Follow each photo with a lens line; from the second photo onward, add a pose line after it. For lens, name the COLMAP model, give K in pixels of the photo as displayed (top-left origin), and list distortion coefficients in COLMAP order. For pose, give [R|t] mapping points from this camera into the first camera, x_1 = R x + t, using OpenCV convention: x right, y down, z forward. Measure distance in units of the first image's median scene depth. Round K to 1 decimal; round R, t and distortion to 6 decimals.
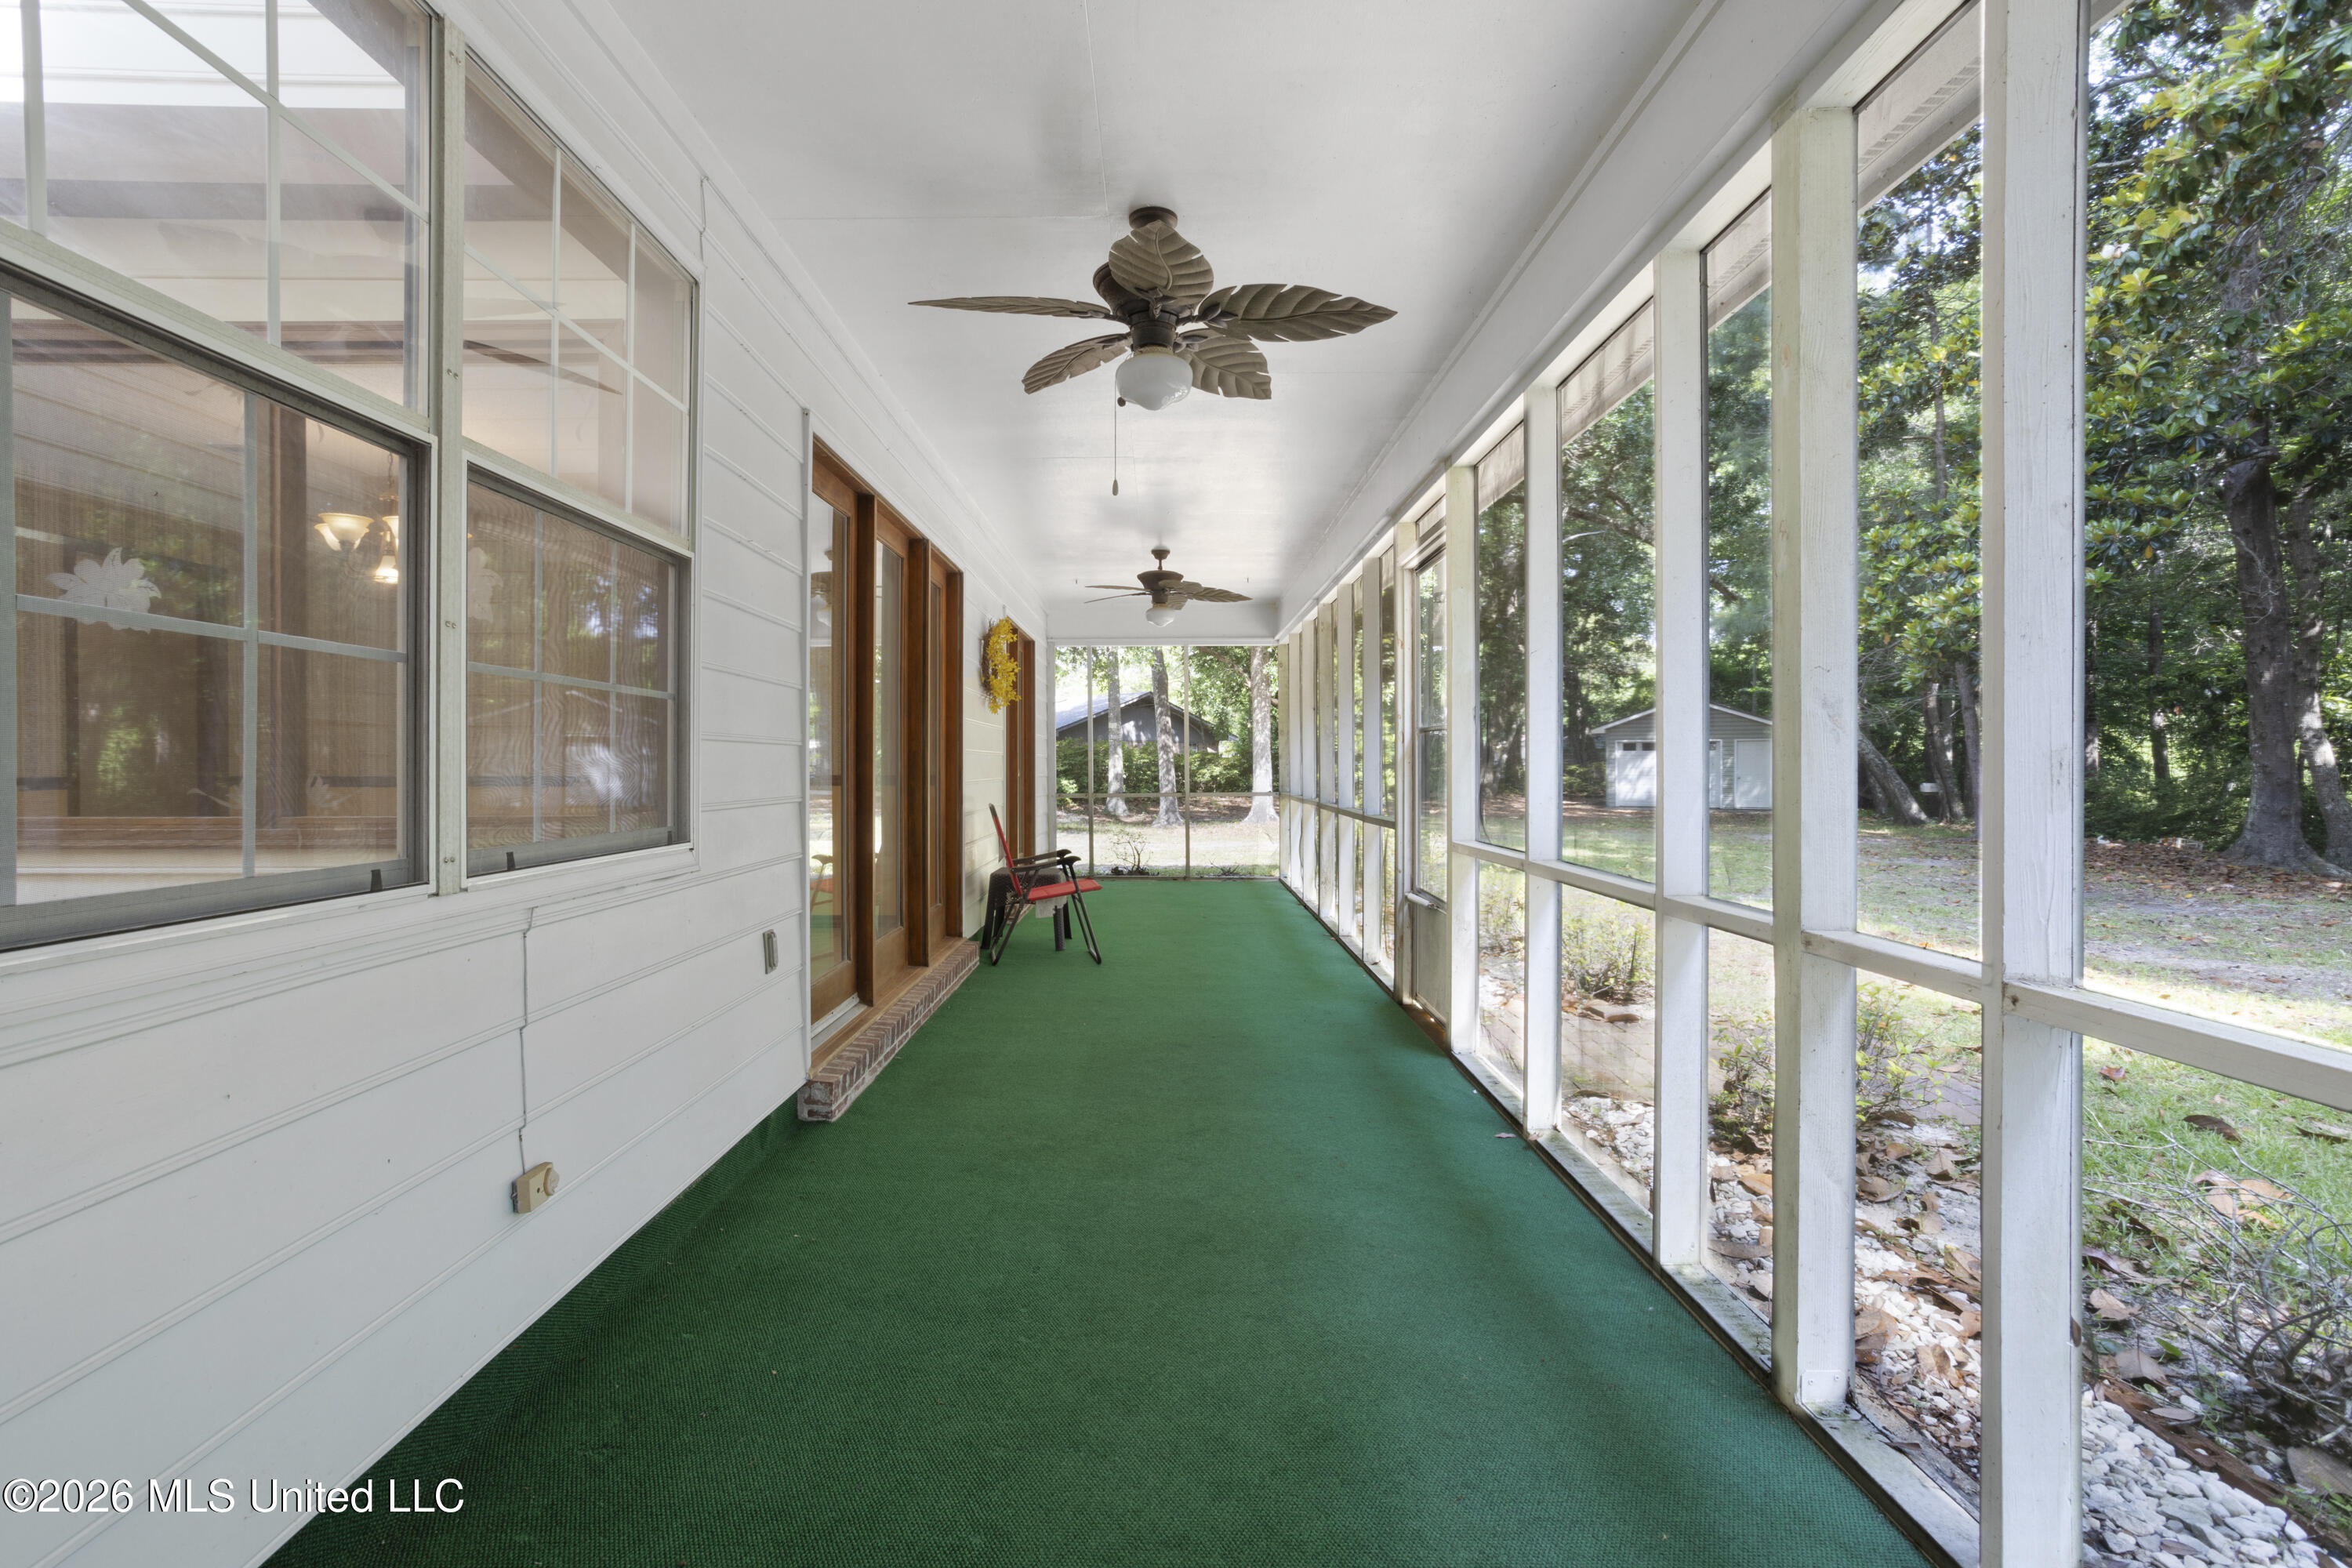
lens RADIAL K [[1130.5, 0, 1177.7], [0, 1130.5, 777.0], [0, 0, 1]] dist [-0.001639, 0.000360]
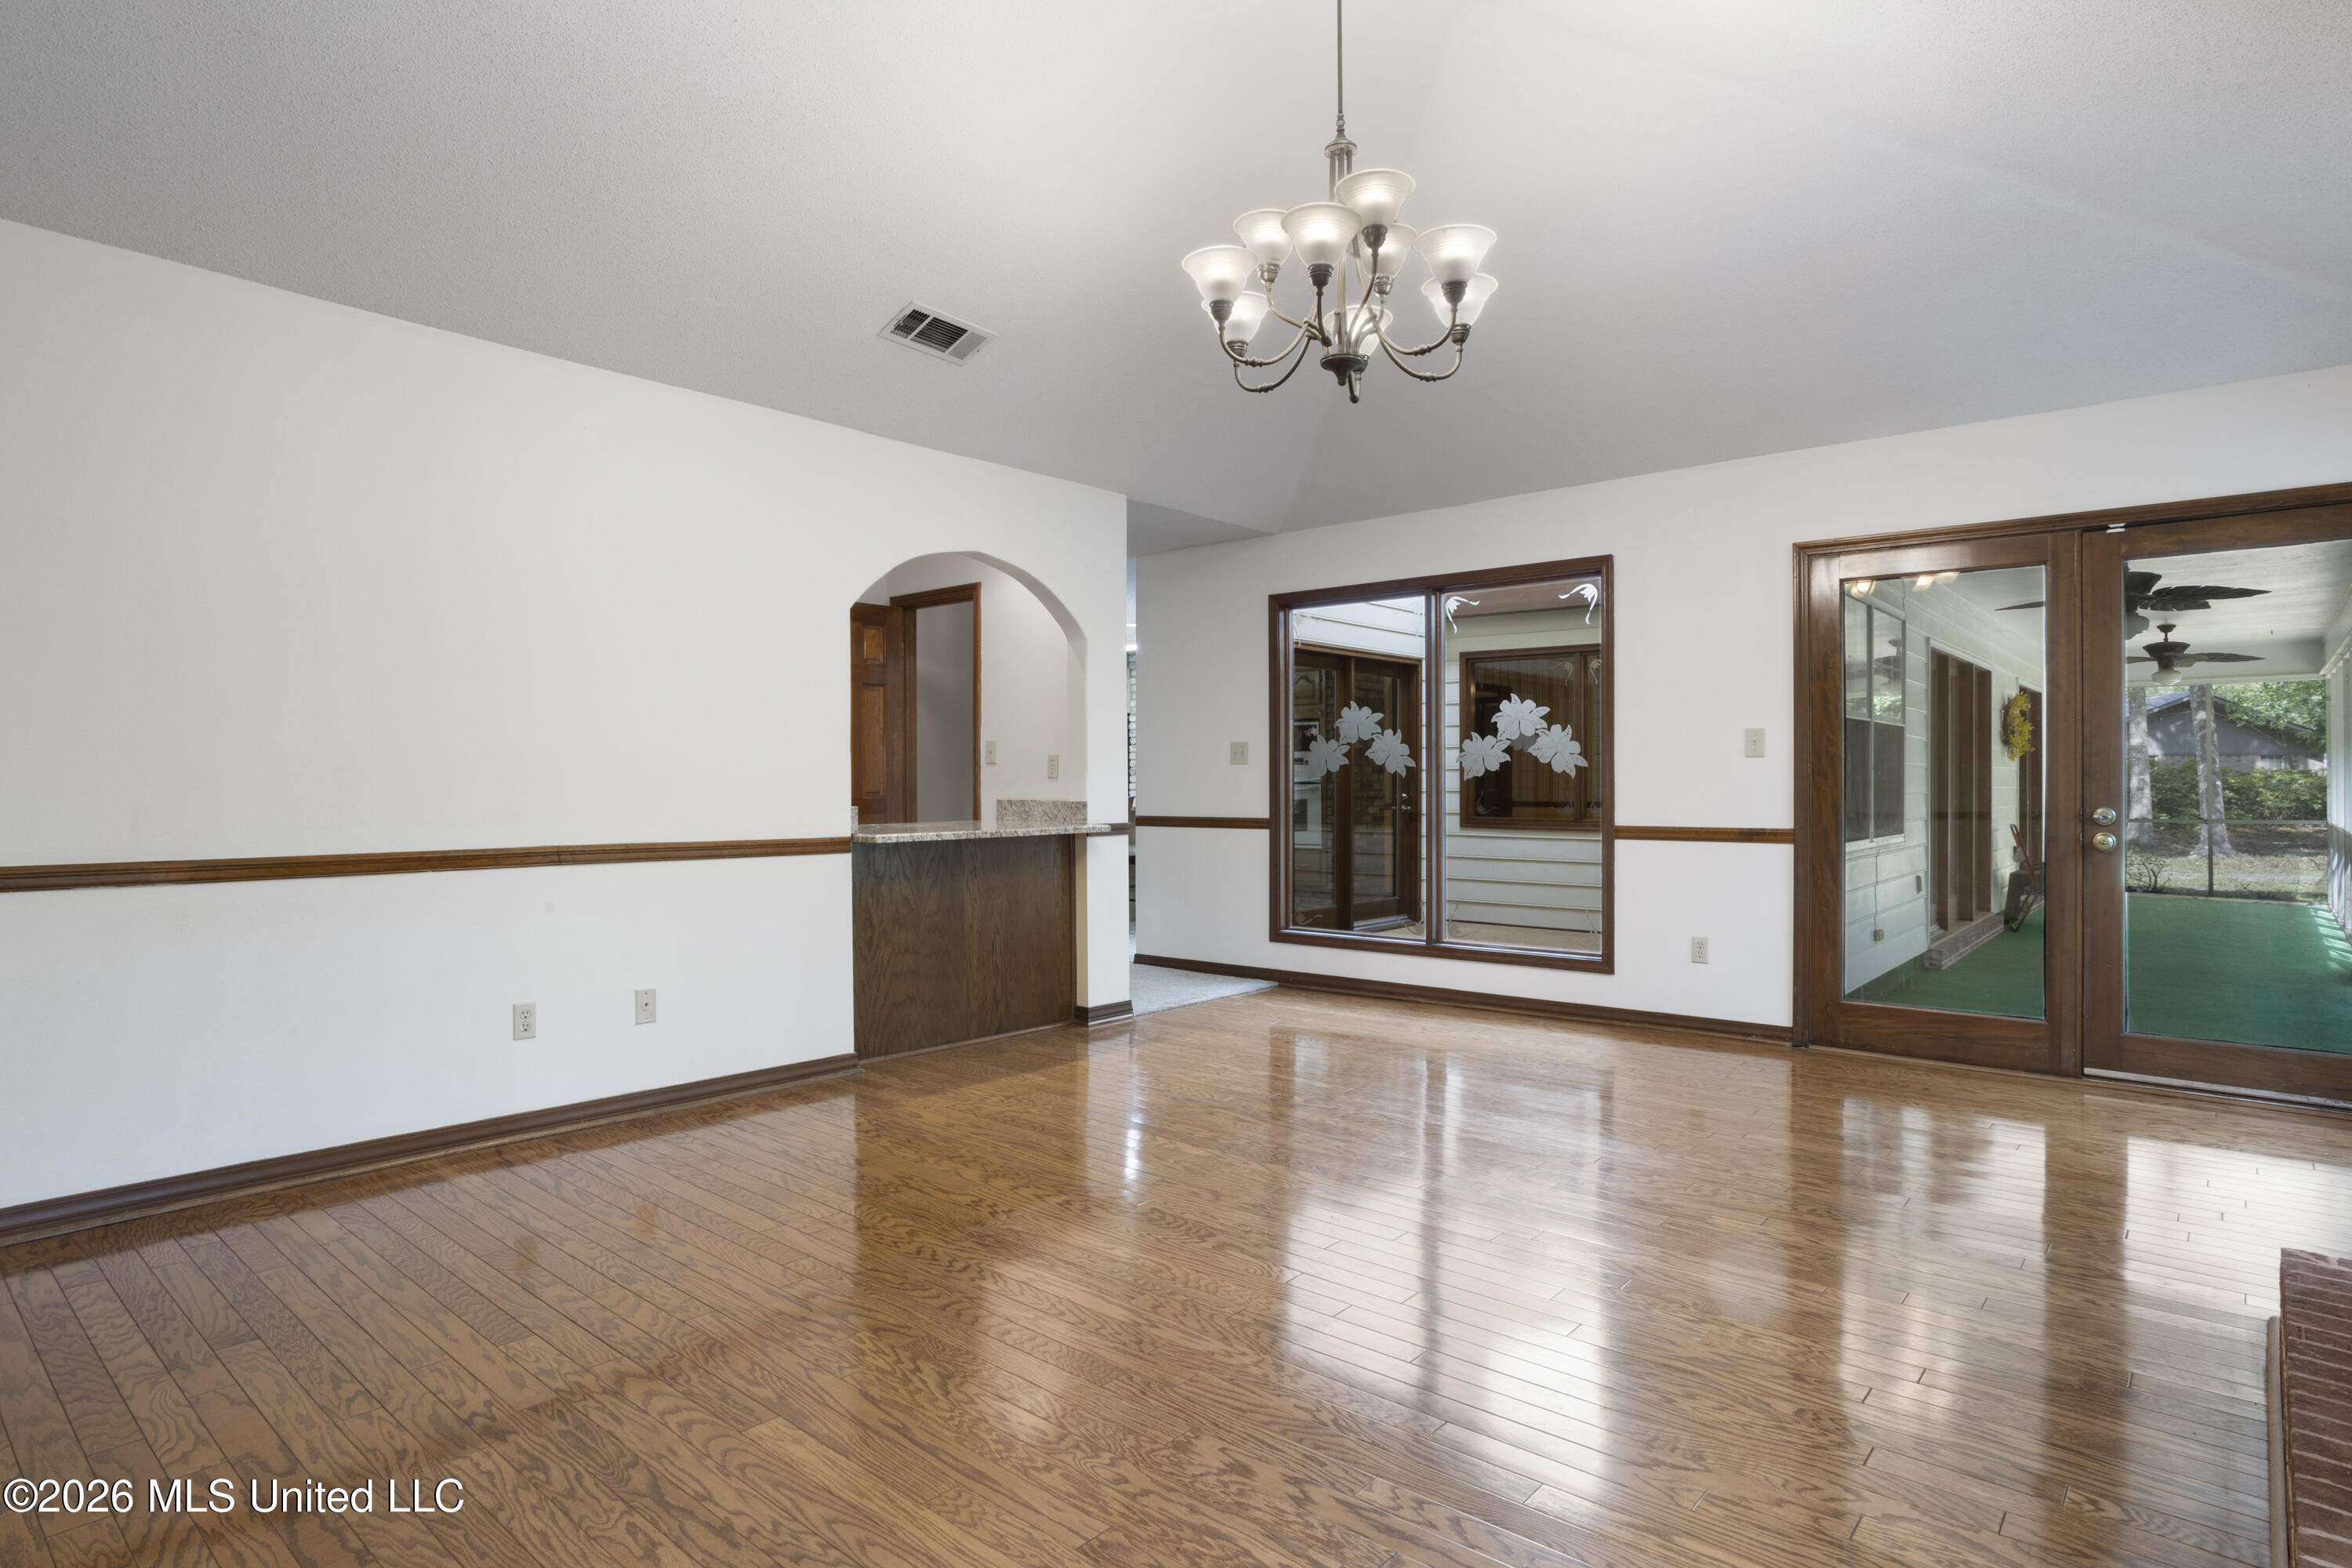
lens RADIAL K [[1238.0, 0, 1175.3], [0, 1238.0, 785.1], [0, 0, 1]] dist [0.000307, 0.000677]
pose [[0.748960, -0.005367, -0.662594, 0.084612], [-0.001361, 0.999953, -0.009638, -0.009761], [0.662614, 0.008120, 0.748917, -0.905917]]
